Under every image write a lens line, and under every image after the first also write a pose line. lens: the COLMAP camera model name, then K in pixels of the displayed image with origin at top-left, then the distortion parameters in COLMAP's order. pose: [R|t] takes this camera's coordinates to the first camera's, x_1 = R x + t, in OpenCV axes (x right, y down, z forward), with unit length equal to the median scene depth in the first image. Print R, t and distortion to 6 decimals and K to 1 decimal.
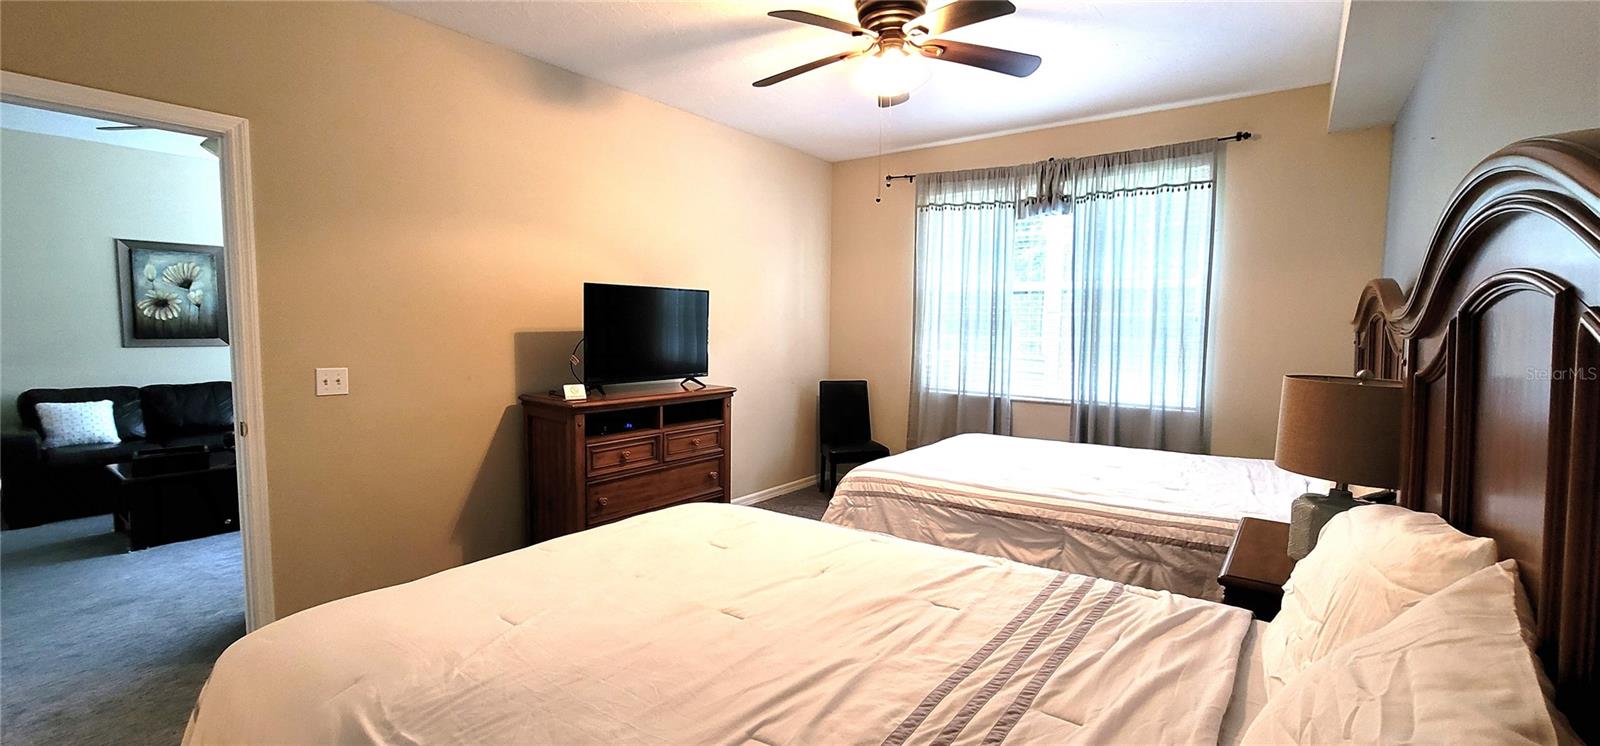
lens RADIAL K [[667.0, 0, 800.4], [0, 667.0, 368.6], [0, 0, 1]] dist [-0.002051, -0.000177]
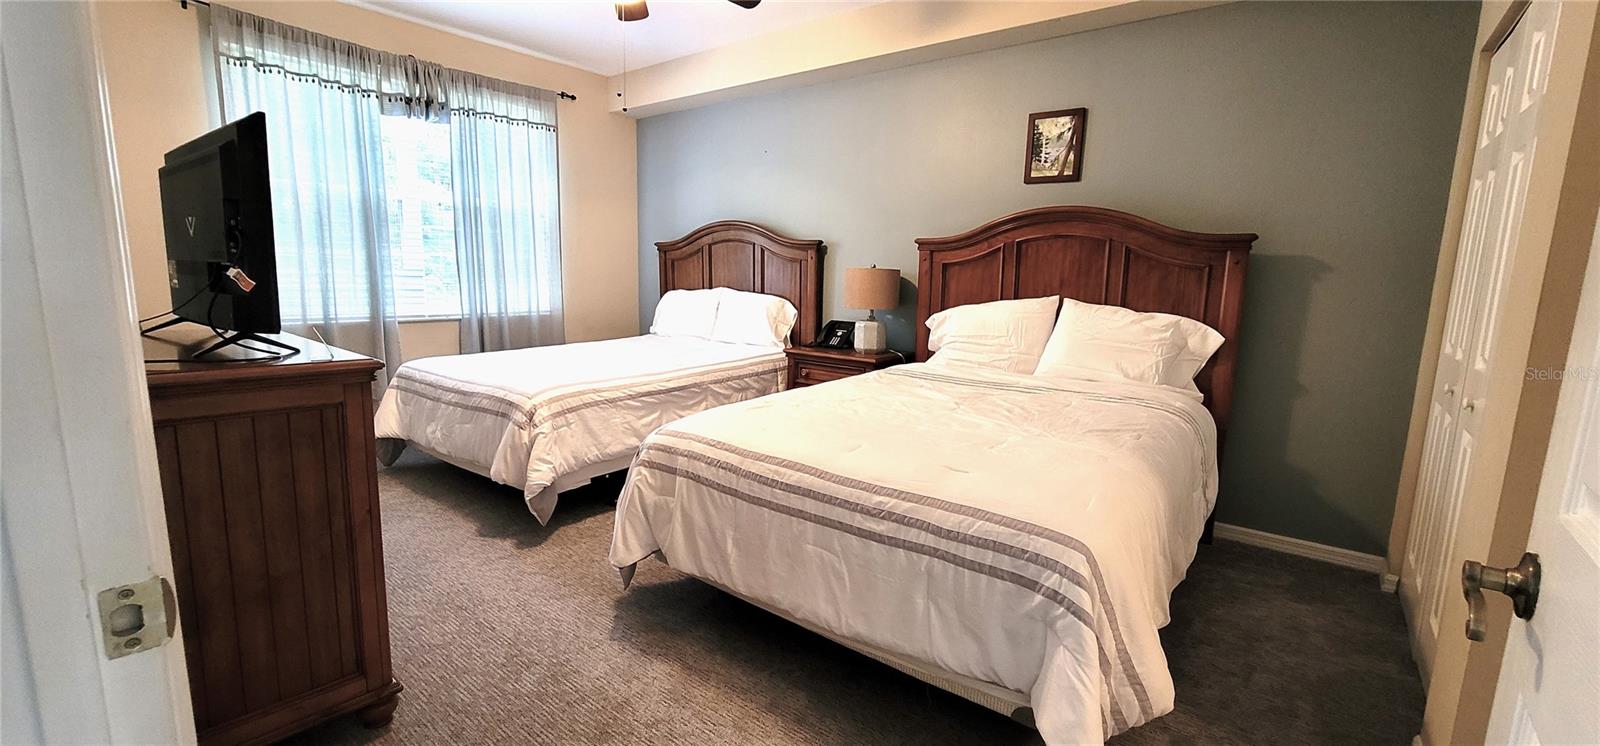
lens RADIAL K [[663.3, 0, 791.5], [0, 663.3, 373.0], [0, 0, 1]] dist [-0.007742, 0.002091]
pose [[0.041989, -0.163413, 0.985664, -0.667383], [0.048143, 0.985719, 0.161371, -0.004316], [-0.997958, 0.040677, 0.049256, 0.512340]]
